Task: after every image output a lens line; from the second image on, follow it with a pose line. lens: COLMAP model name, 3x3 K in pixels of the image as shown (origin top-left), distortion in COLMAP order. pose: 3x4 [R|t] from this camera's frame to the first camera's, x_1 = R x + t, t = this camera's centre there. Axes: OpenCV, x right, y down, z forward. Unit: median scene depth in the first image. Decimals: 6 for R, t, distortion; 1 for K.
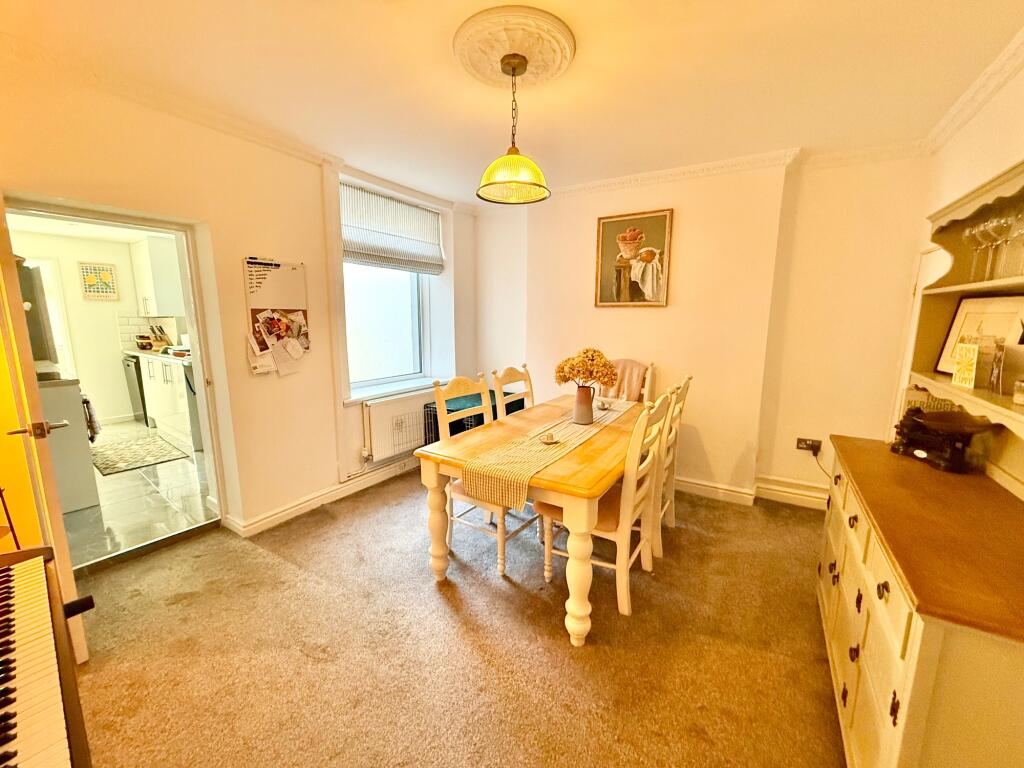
lens RADIAL K [[406.2, 0, 508.2], [0, 406.2, 383.5], [0, 0, 1]] dist [-0.000082, 0.000562]
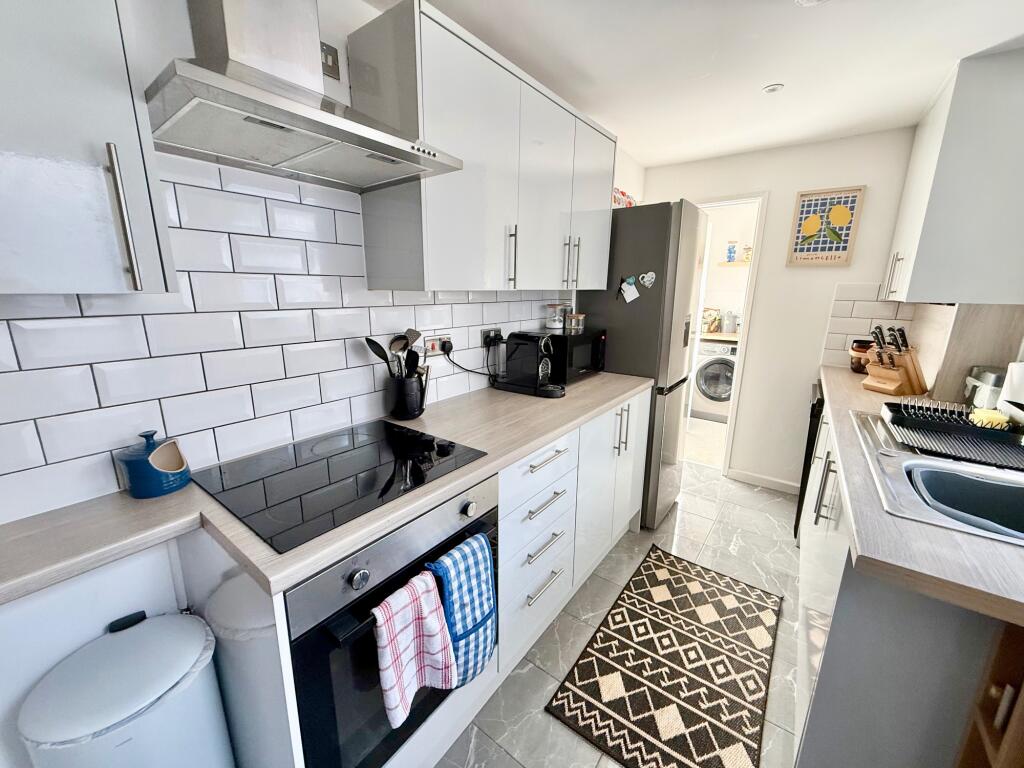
lens RADIAL K [[406.2, 0, 508.2], [0, 406.2, 383.5], [0, 0, 1]] dist [-0.000082, 0.000562]
pose [[0.016576, 0.229990, -0.973052, -0.480832], [-0.177939, 0.958329, 0.223478, -0.110240], [0.983902, 0.169440, 0.056810, 0.621676]]
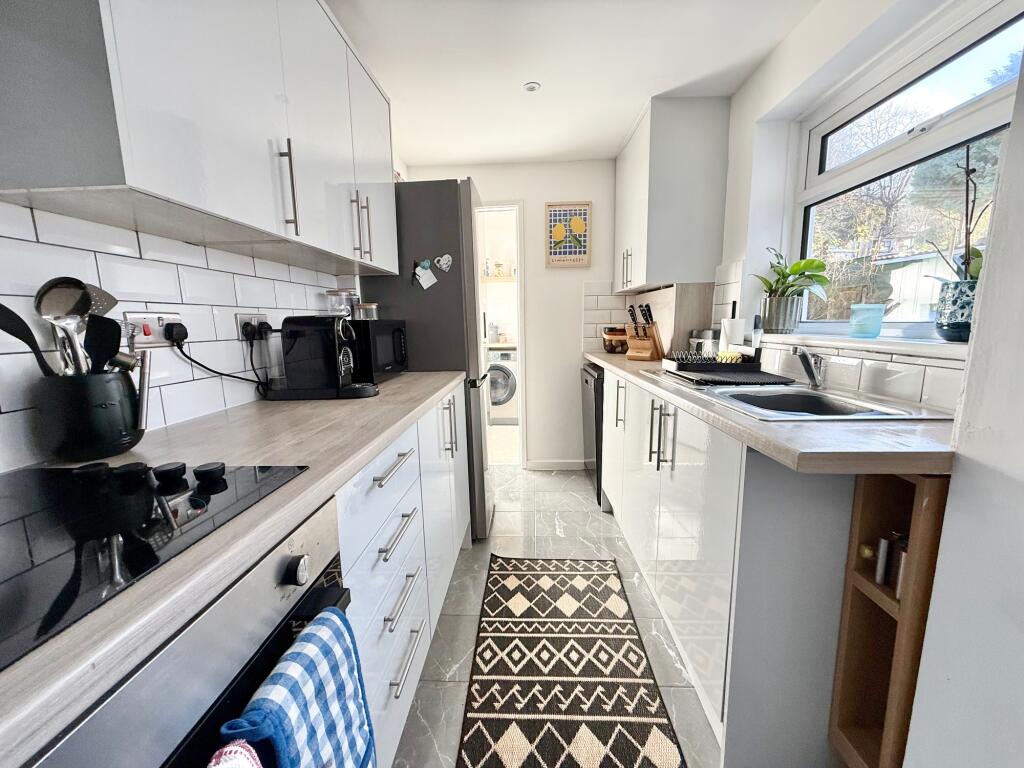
lens RADIAL K [[406.2, 0, 508.2], [0, 406.2, 383.5], [0, 0, 1]] dist [-0.000082, 0.000562]
pose [[0.573559, 0.109015, -0.811878, -0.557112], [-0.116261, 0.991906, 0.051055, -0.058002], [0.810872, 0.065107, 0.581590, 0.603276]]
